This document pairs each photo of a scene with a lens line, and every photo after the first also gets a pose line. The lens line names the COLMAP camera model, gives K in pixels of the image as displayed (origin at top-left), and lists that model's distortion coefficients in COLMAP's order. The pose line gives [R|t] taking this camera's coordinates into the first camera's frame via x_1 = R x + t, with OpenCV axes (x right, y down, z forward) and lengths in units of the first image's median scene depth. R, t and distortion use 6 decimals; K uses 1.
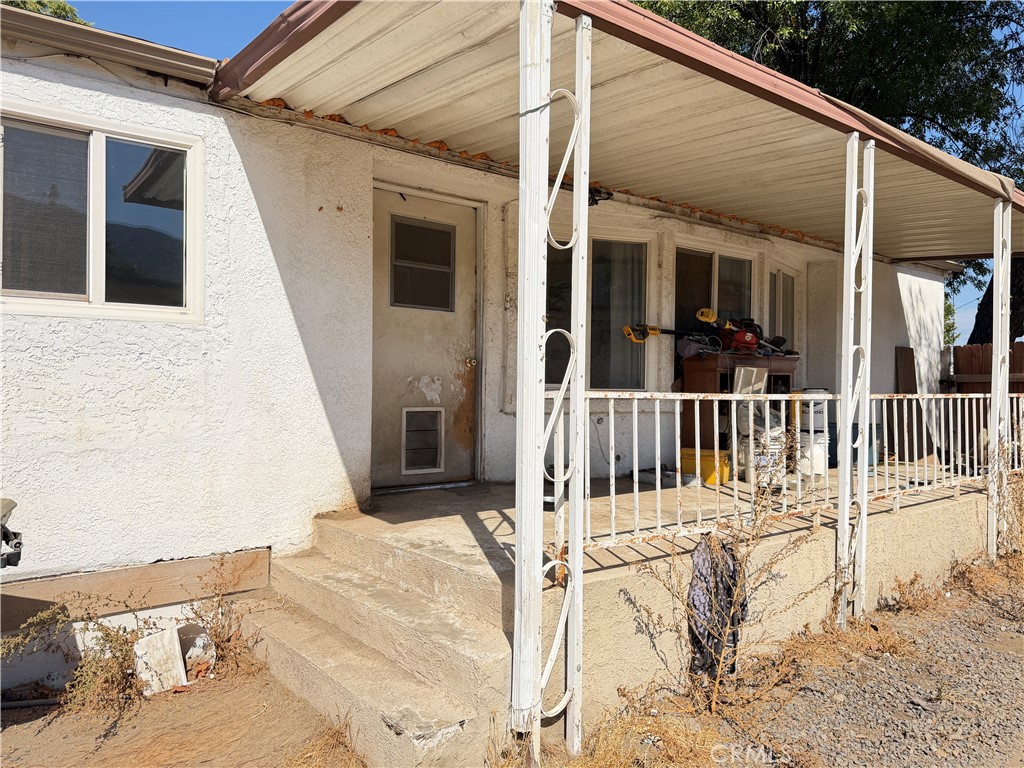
lens RADIAL K [[760.8, 0, 509.5], [0, 760.8, 356.6], [0, 0, 1]] dist [0.061022, -0.100880]
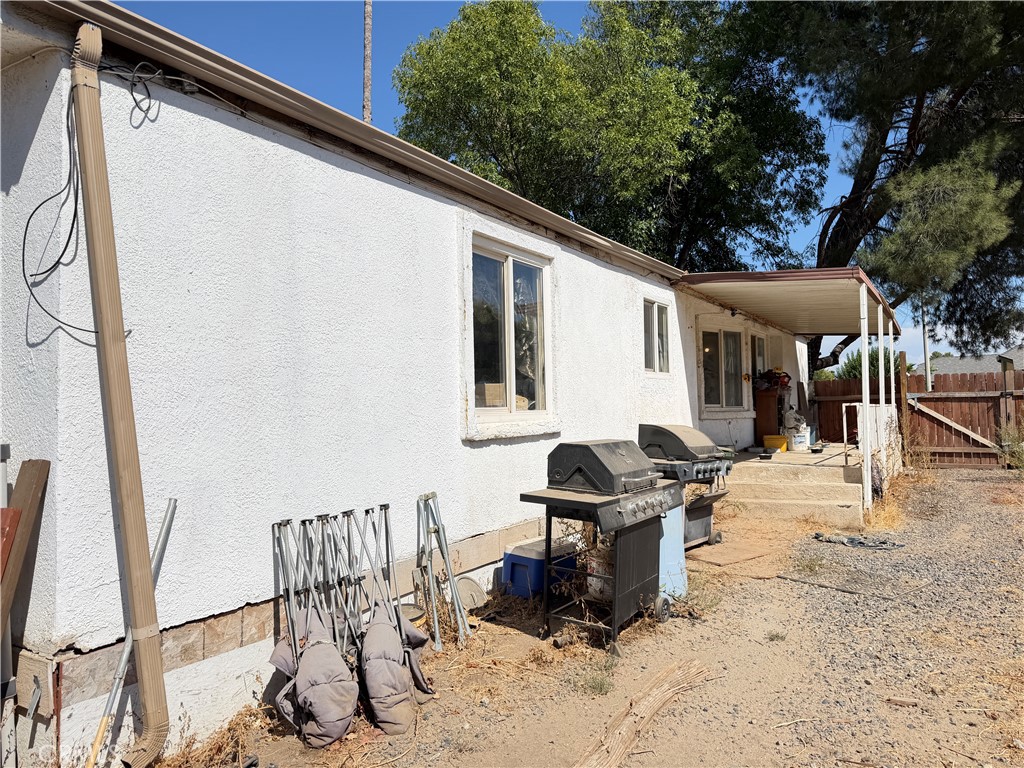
lens RADIAL K [[724.0, 0, 515.3], [0, 724.0, 379.2], [0, 0, 1]] dist [0.025096, -0.029433]
pose [[0.942582, -0.009233, 0.333846, -1.019898], [0.011786, 0.999915, -0.005623, -0.024511], [-0.333766, 0.009235, 0.942611, -0.591653]]
